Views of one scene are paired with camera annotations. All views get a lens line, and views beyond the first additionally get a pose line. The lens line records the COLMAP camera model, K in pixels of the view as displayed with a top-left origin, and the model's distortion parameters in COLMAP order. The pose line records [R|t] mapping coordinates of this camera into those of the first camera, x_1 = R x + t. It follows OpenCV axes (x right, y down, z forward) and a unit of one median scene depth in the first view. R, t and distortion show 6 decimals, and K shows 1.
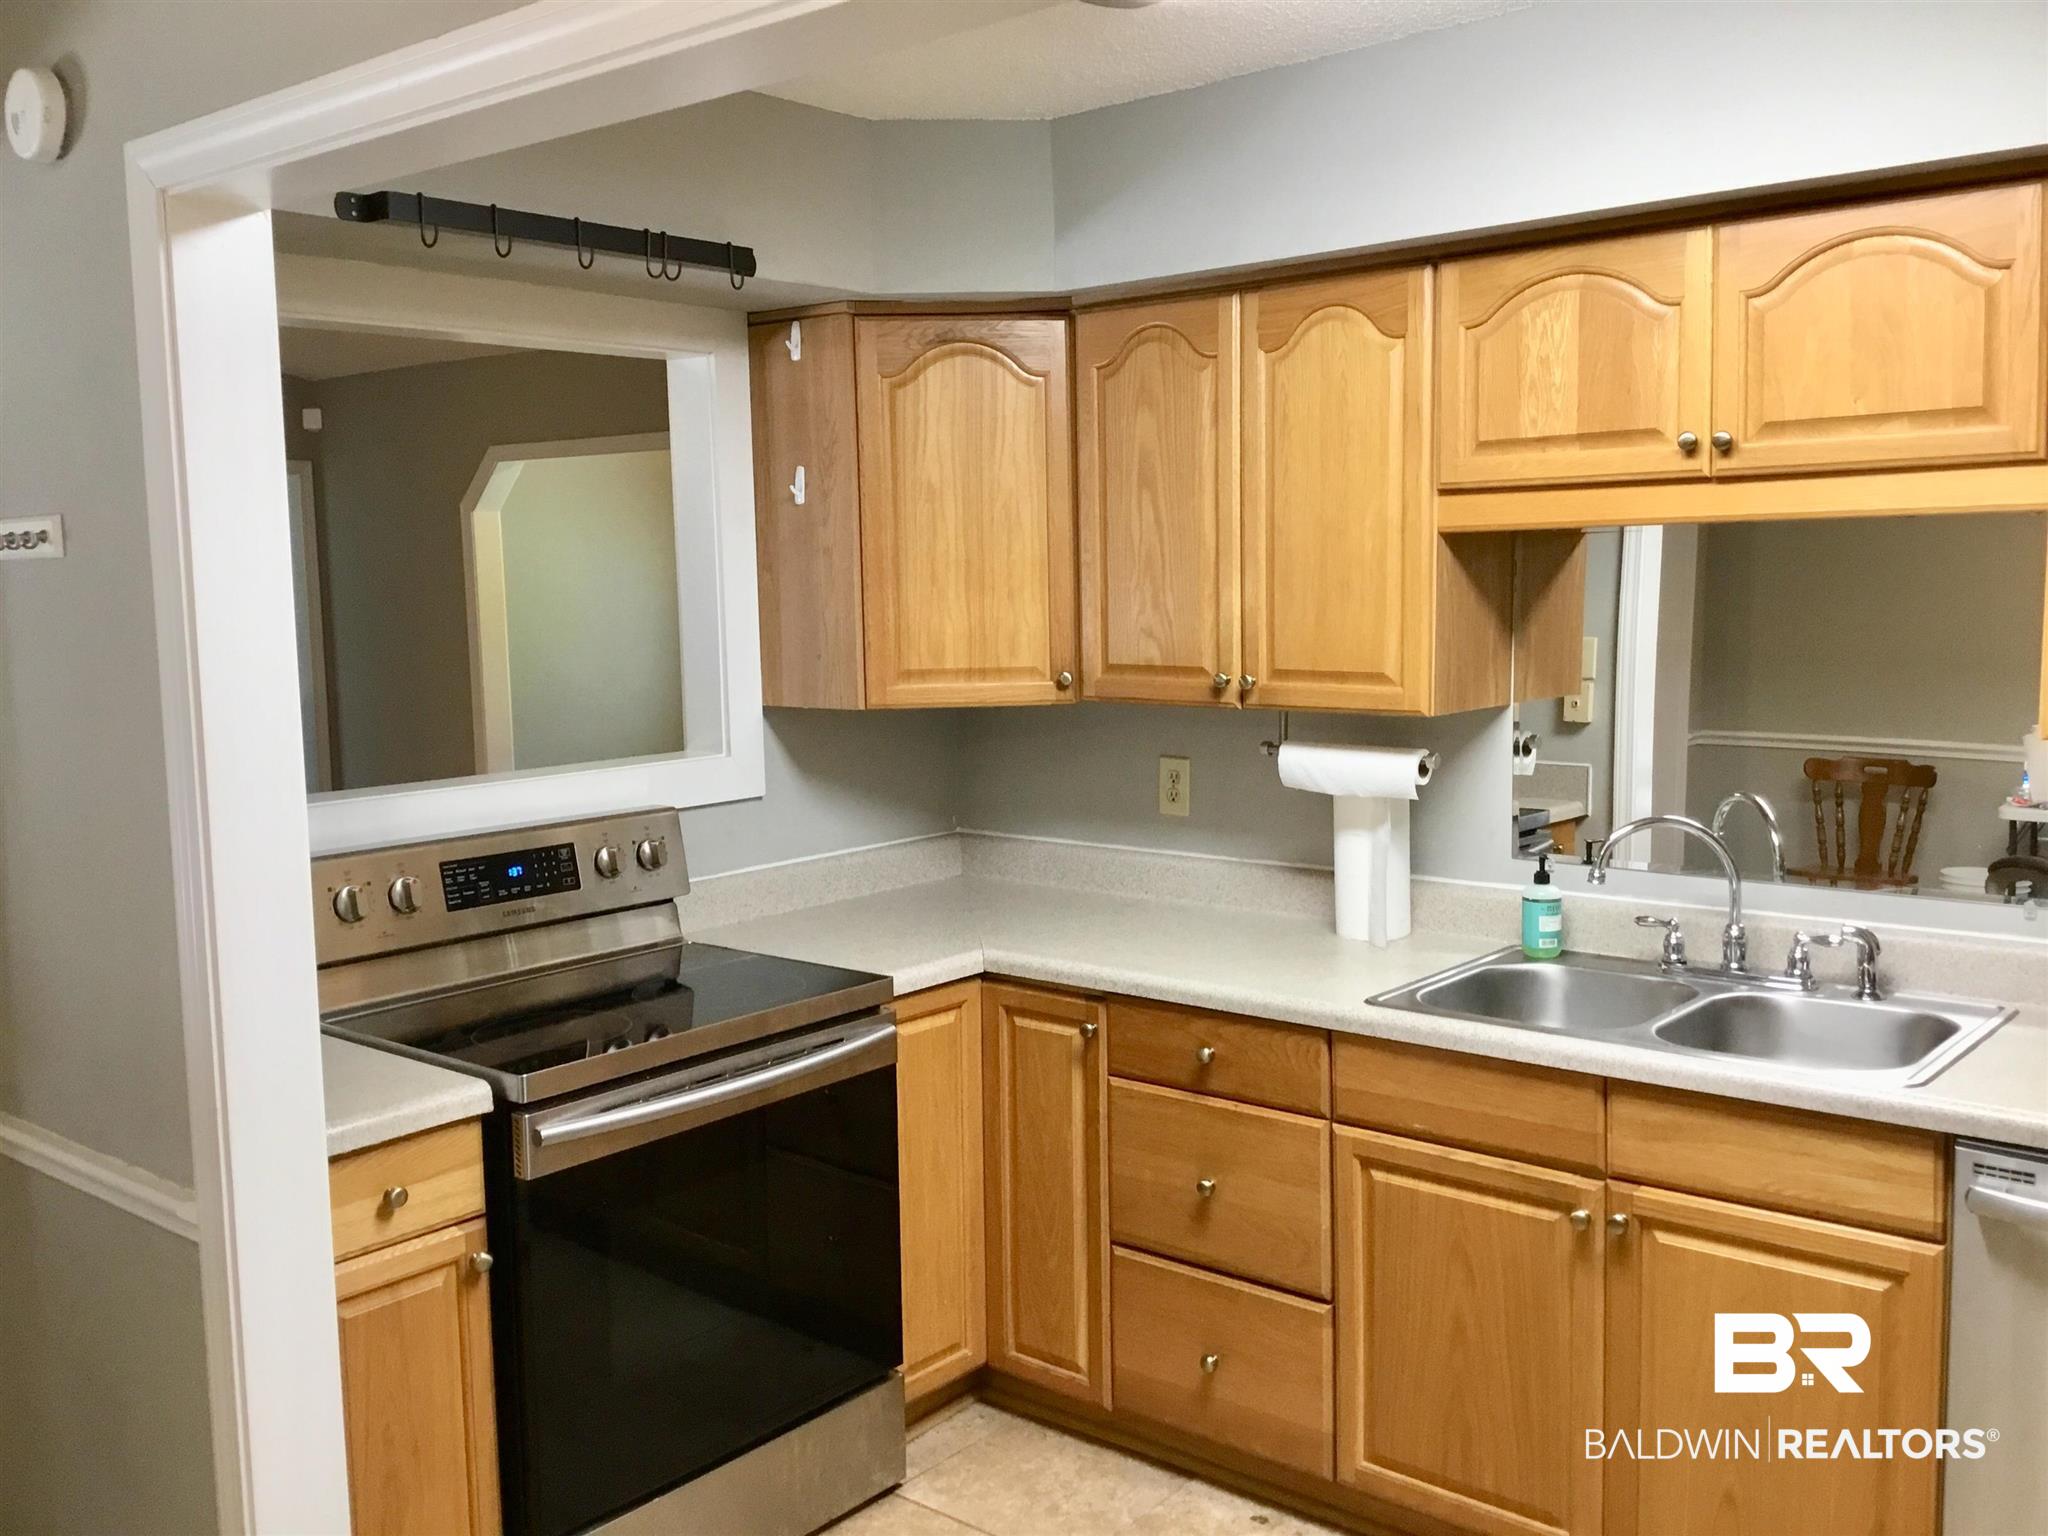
lens RADIAL K [[1825.8, 0, 1048.1], [0, 1825.8, 774.6], [0, 0, 1]] dist [0.076050, -0.167307]
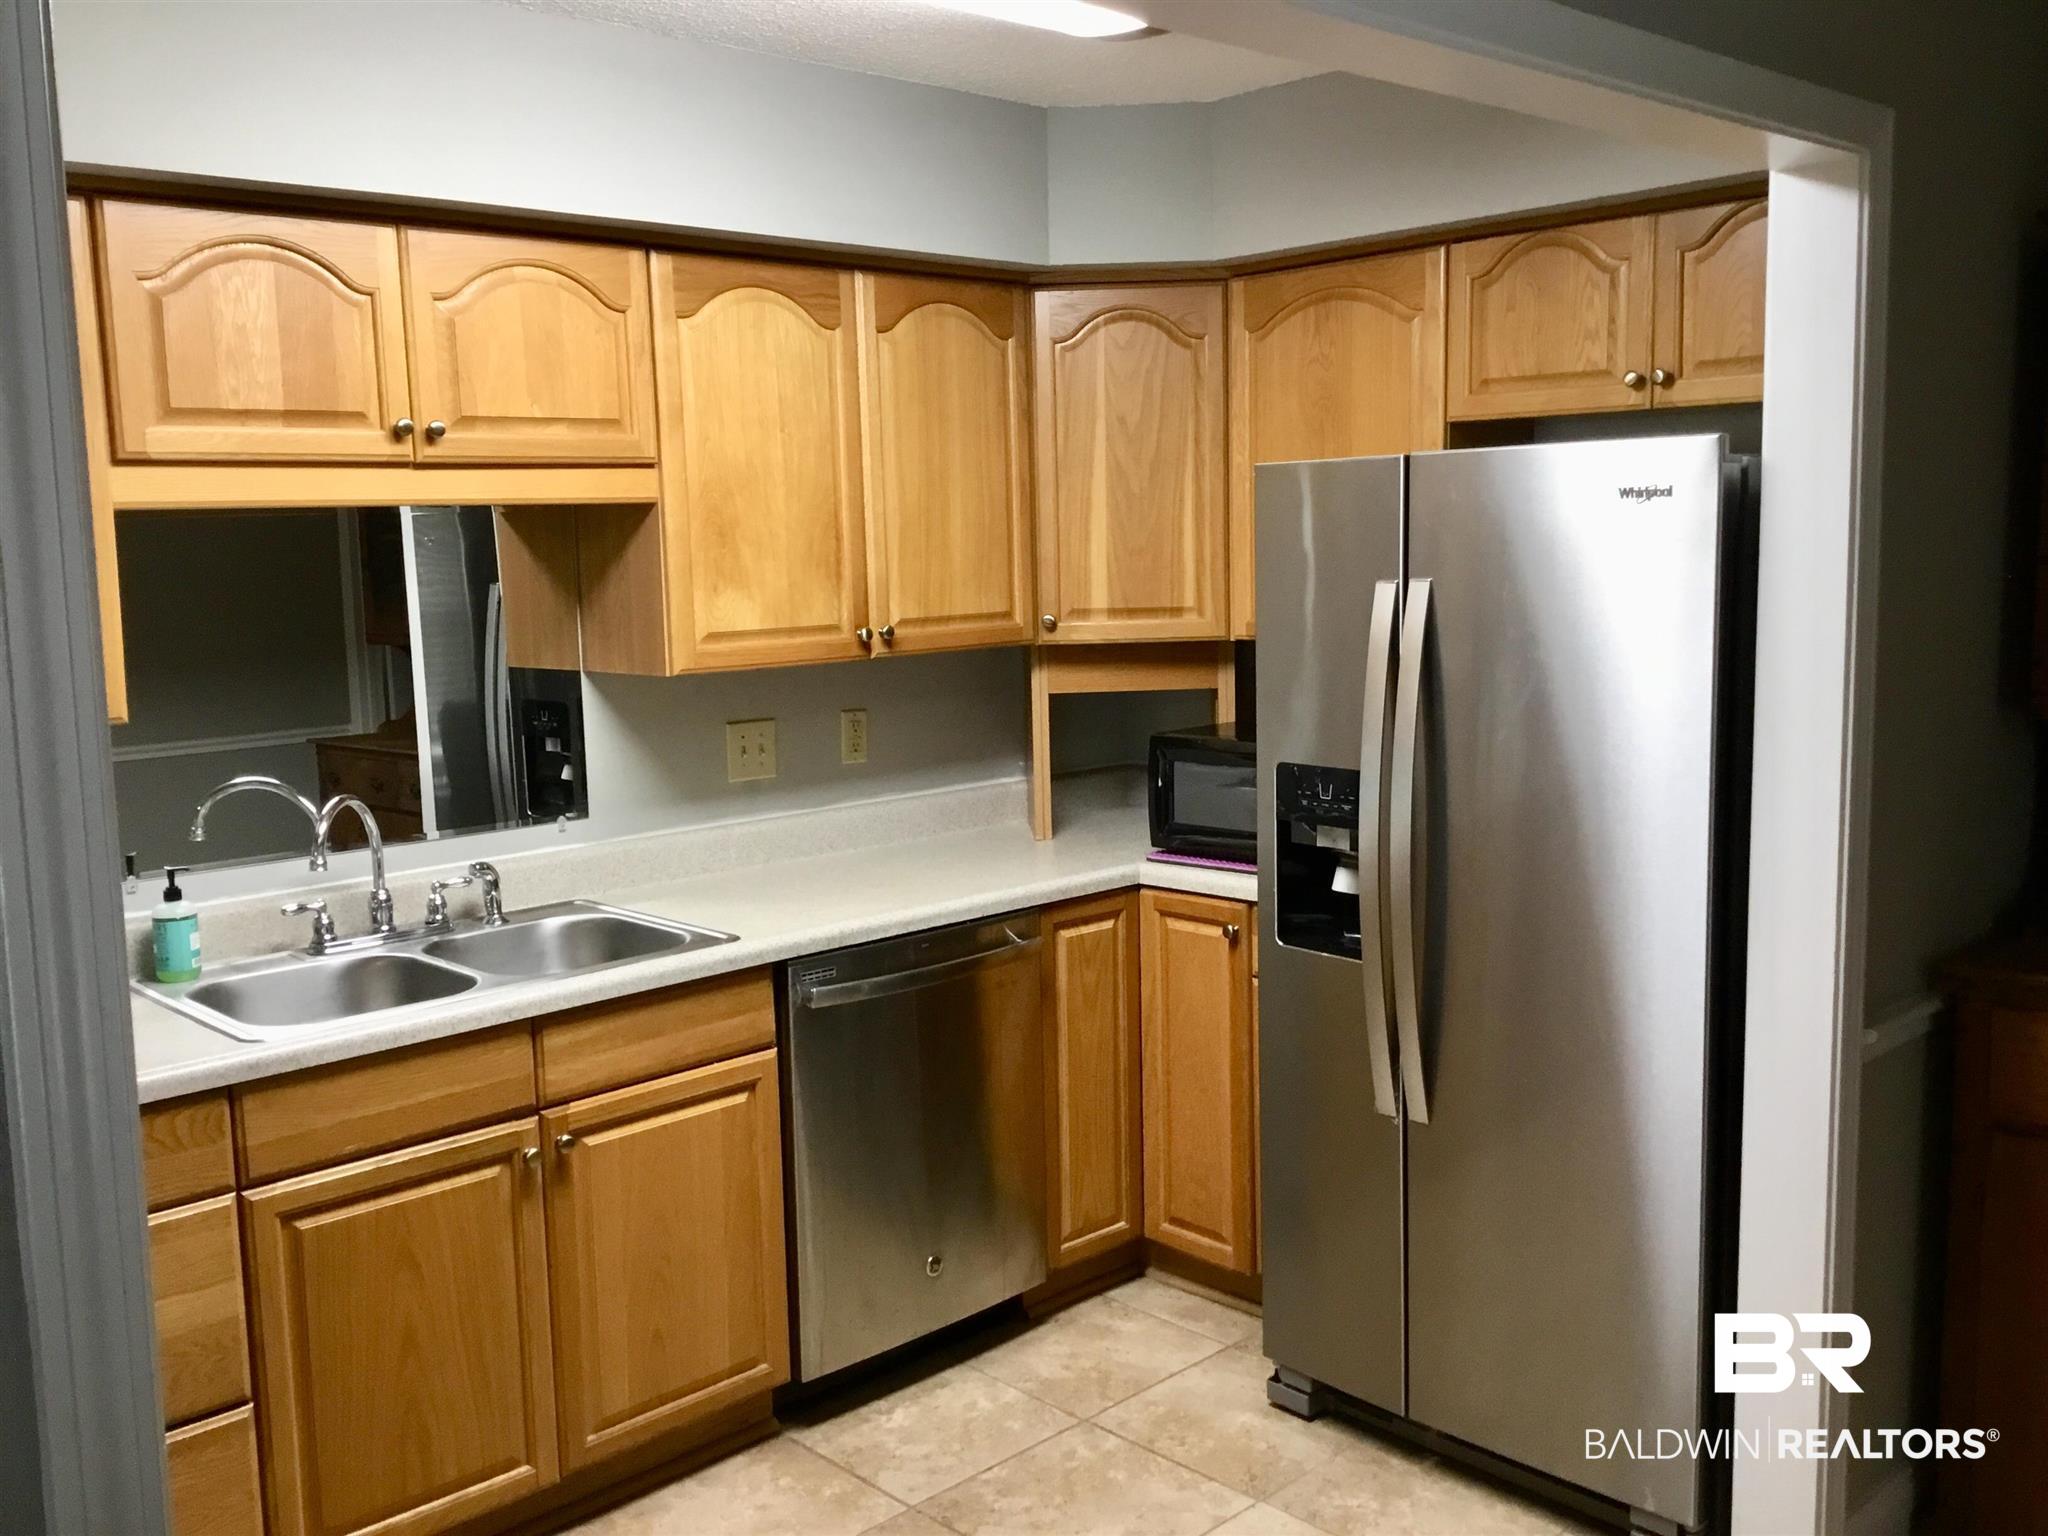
lens RADIAL K [[1825.8, 0, 1048.1], [0, 1825.8, 774.6], [0, 0, 1]] dist [0.076050, -0.167307]
pose [[0.106283, -0.113900, 0.987791, -0.684555], [0.137467, 0.985561, 0.098852, -0.038675], [-0.984788, 0.125283, 0.120406, 0.538854]]
